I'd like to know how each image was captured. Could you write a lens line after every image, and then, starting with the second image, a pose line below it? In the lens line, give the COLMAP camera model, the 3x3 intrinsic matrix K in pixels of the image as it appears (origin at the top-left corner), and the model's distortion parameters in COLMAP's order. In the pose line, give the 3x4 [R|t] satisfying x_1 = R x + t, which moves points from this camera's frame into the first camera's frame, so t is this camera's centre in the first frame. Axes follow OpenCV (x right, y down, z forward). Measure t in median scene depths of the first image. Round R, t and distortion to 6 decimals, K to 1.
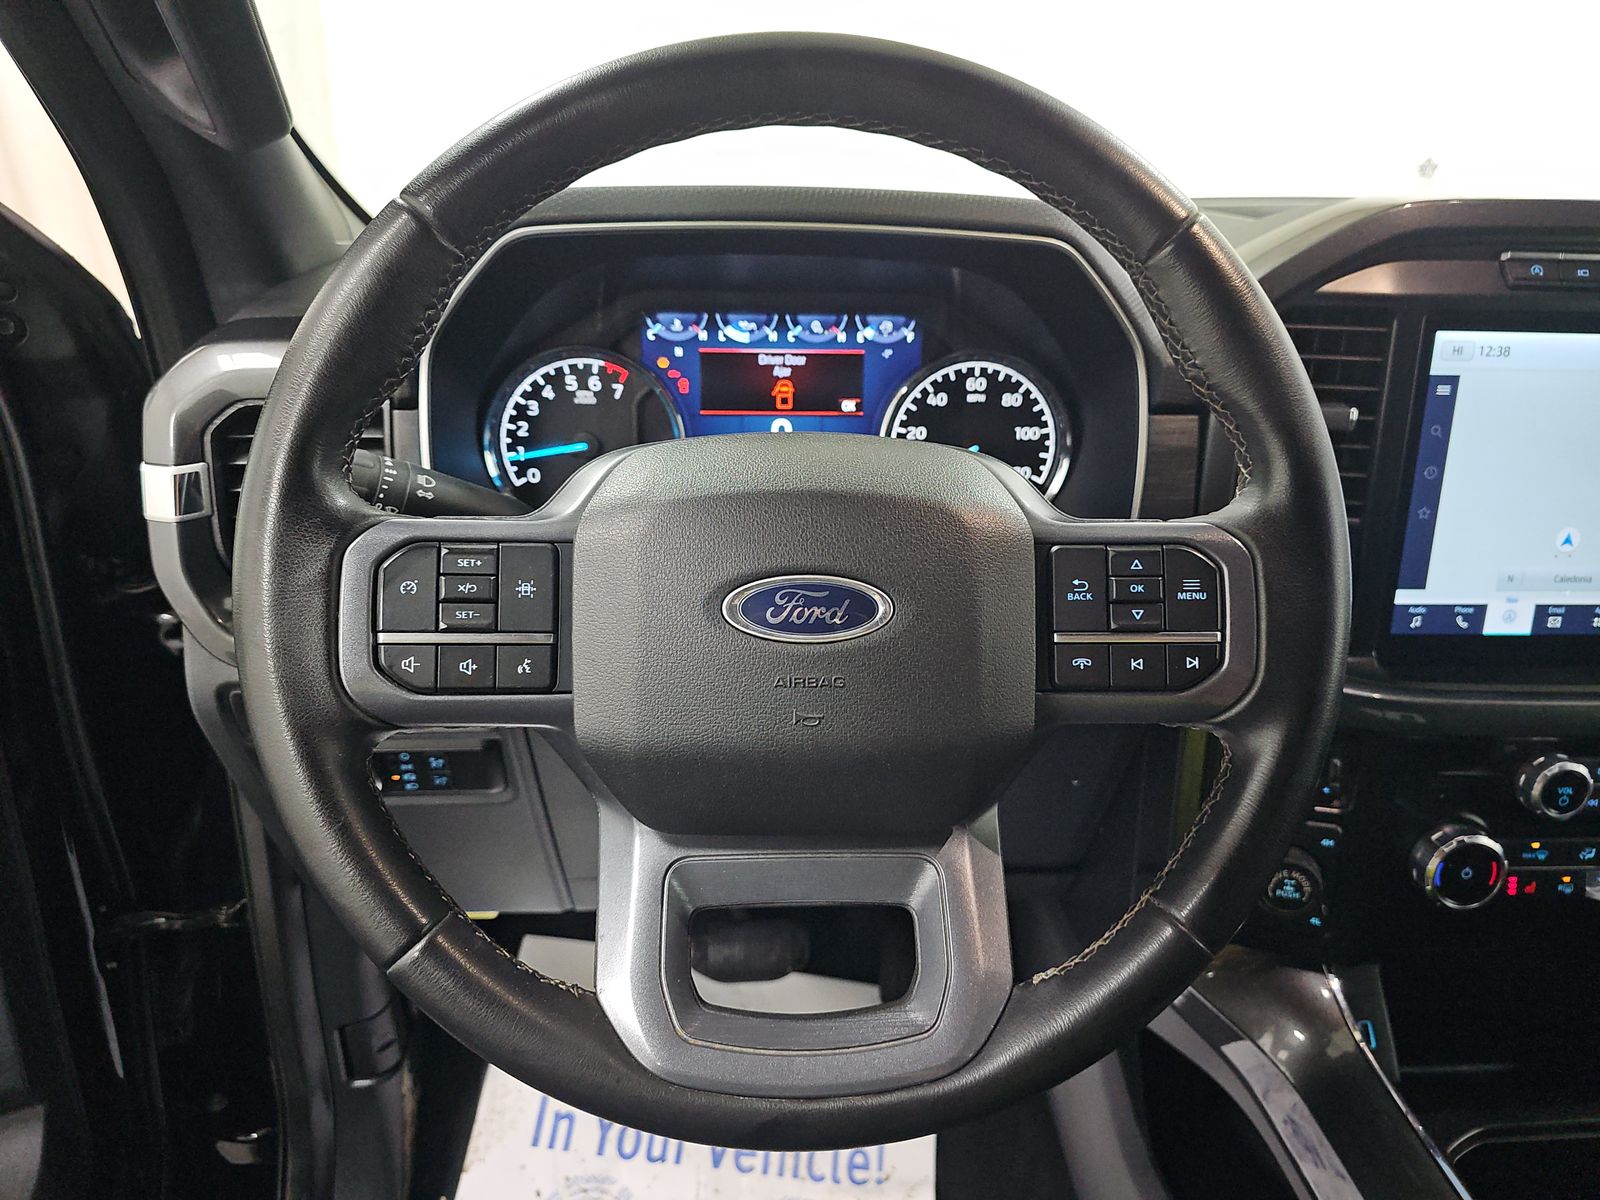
lens RADIAL K [[1057.6, 0, 807.5], [0, 1057.6, 583.7], [0, 0, 1]] dist [0.027880, -0.035863]
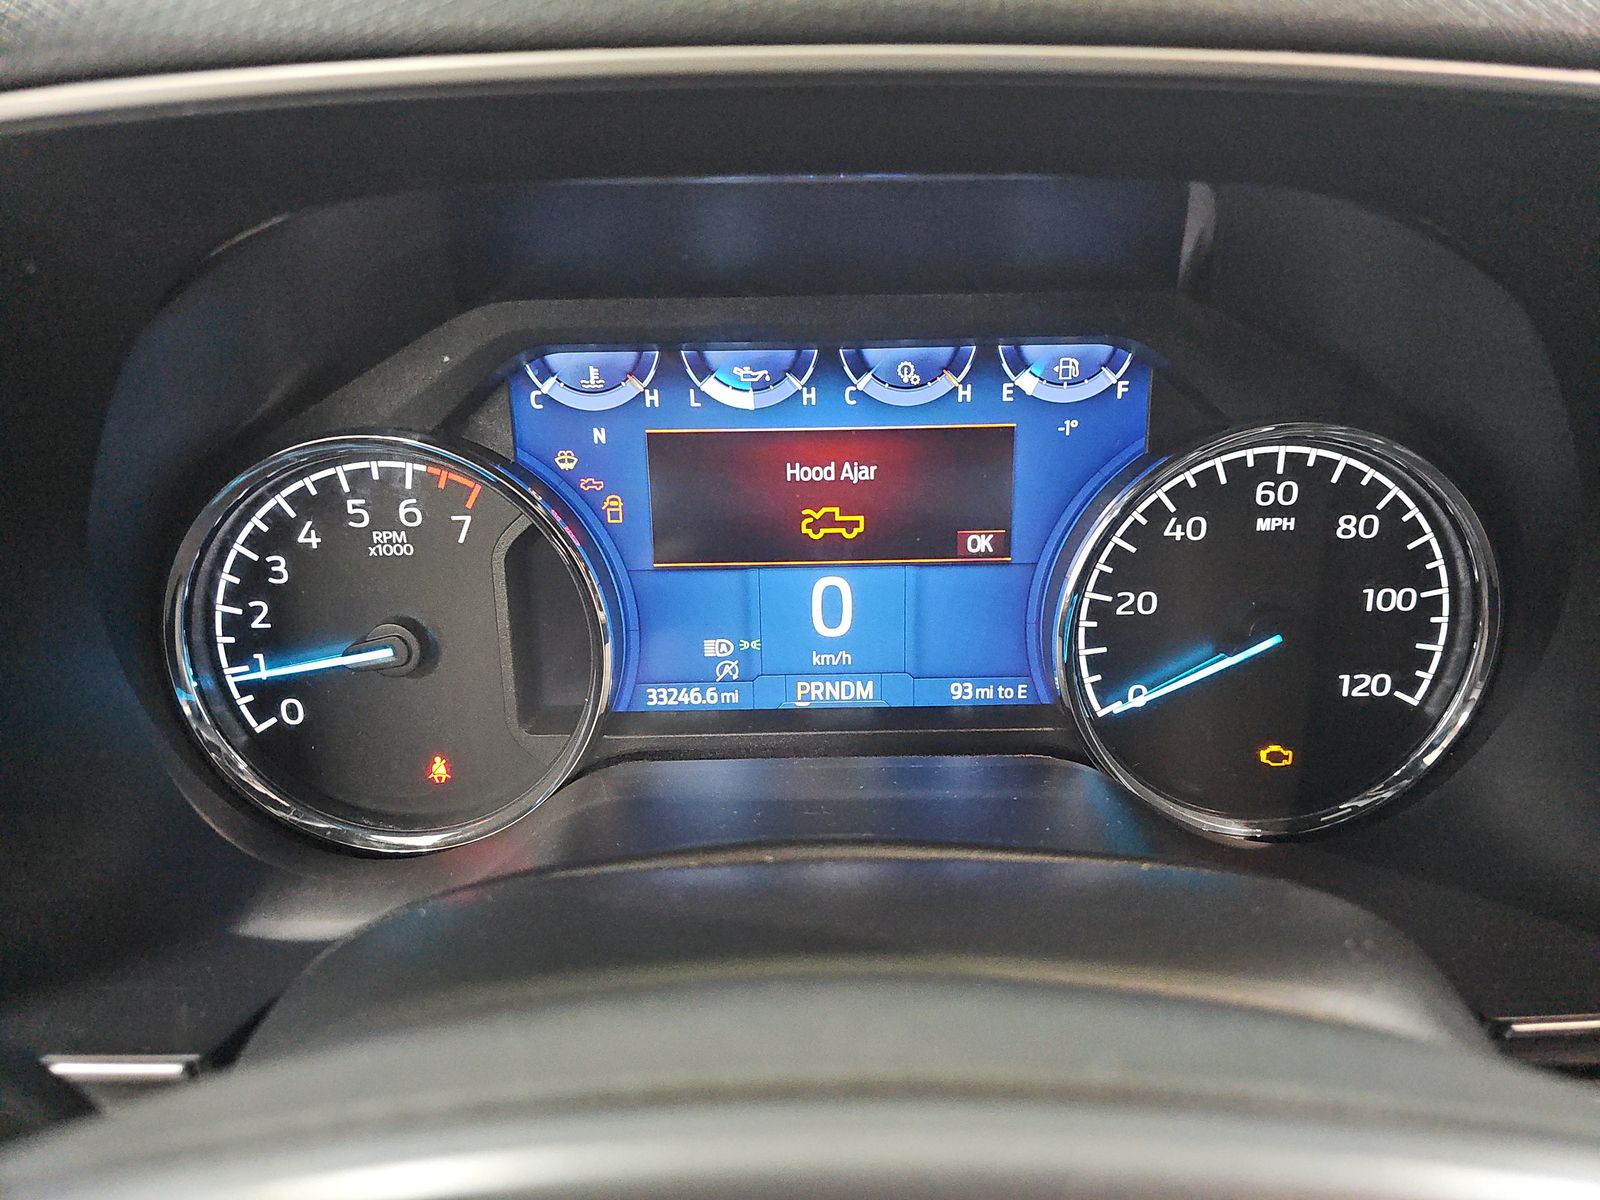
lens RADIAL K [[1057.6, 0, 801.2], [0, 1057.6, 607.9], [0, 0, 1]] dist [0.027880, -0.035863]
pose [[0.998845, -0.016630, -0.045080, -0.017538], [0.016092, 0.999795, -0.012280, -0.139669], [0.045275, 0.011541, 0.998908, 0.558195]]
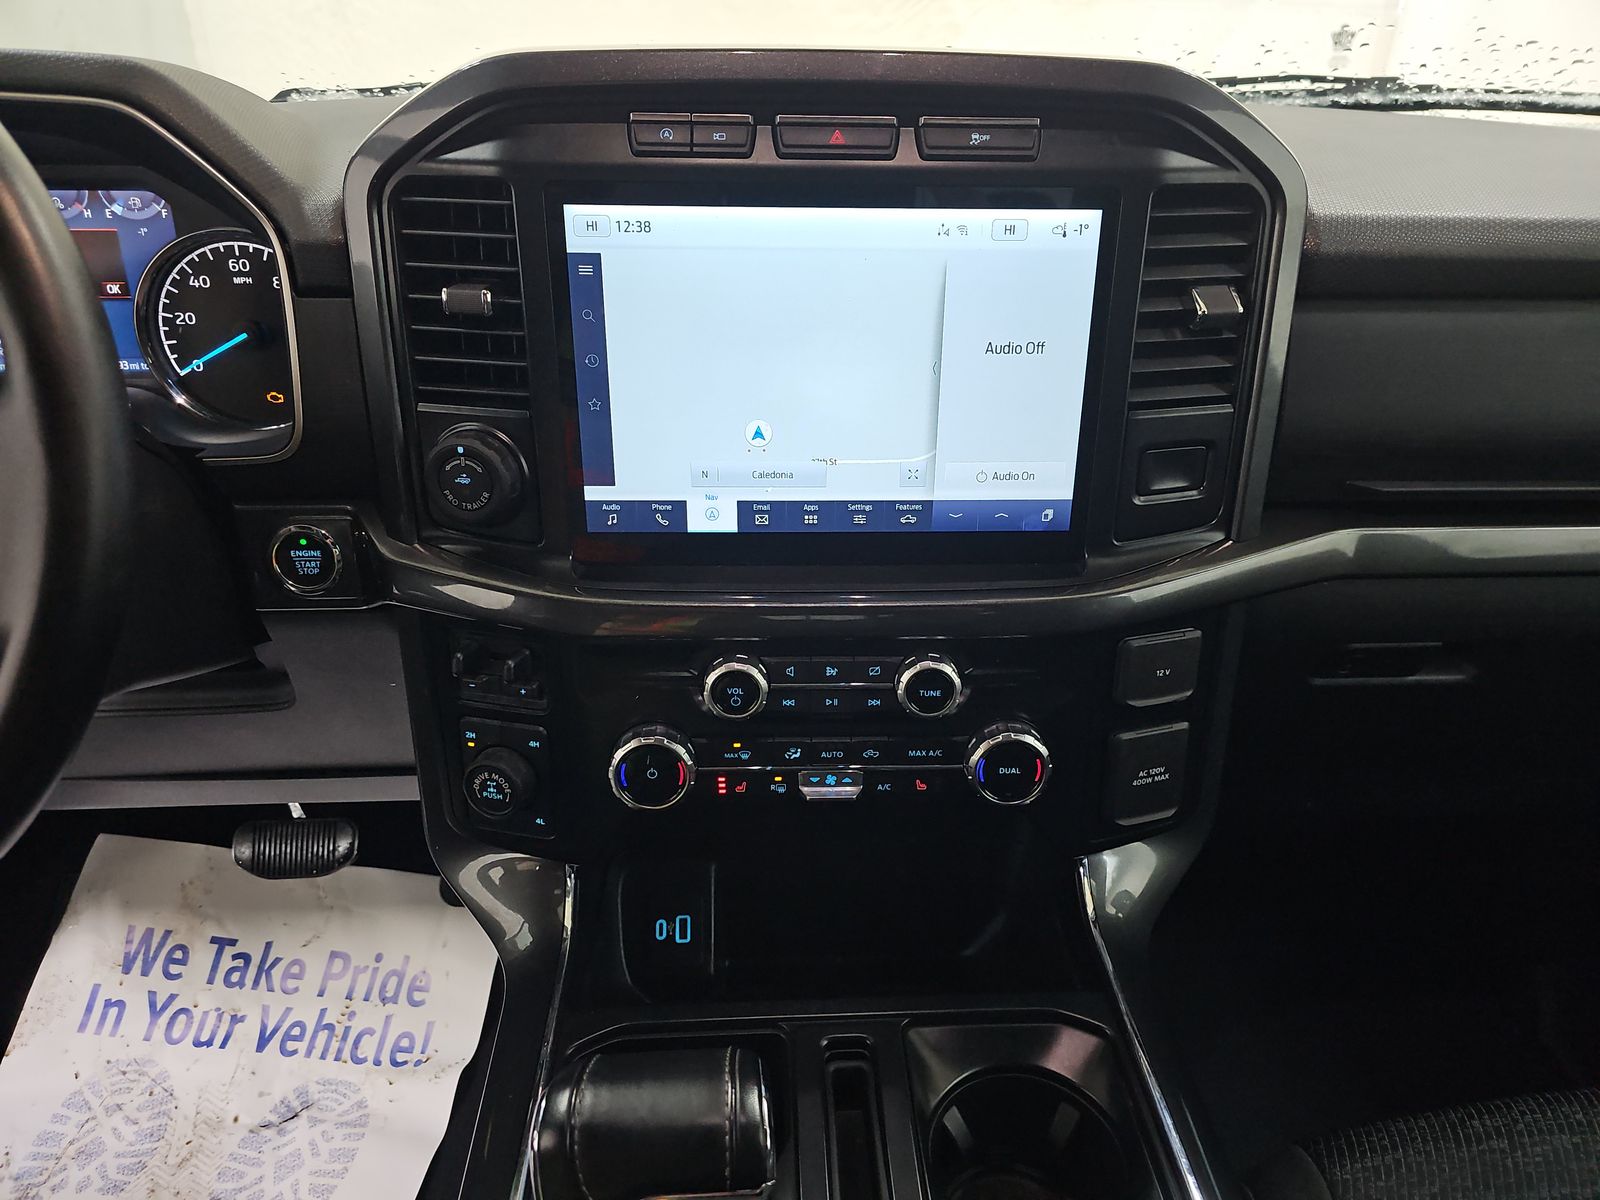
lens RADIAL K [[1057.6, 0, 814.4], [0, 1057.6, 607.2], [0, 0, 1]] dist [0.027880, -0.035863]
pose [[0.999976, -0.004550, 0.005304, 0.663119], [0.003896, 0.993082, 0.117355, 0.002675], [-0.005801, -0.117331, 0.993076, 0.032994]]
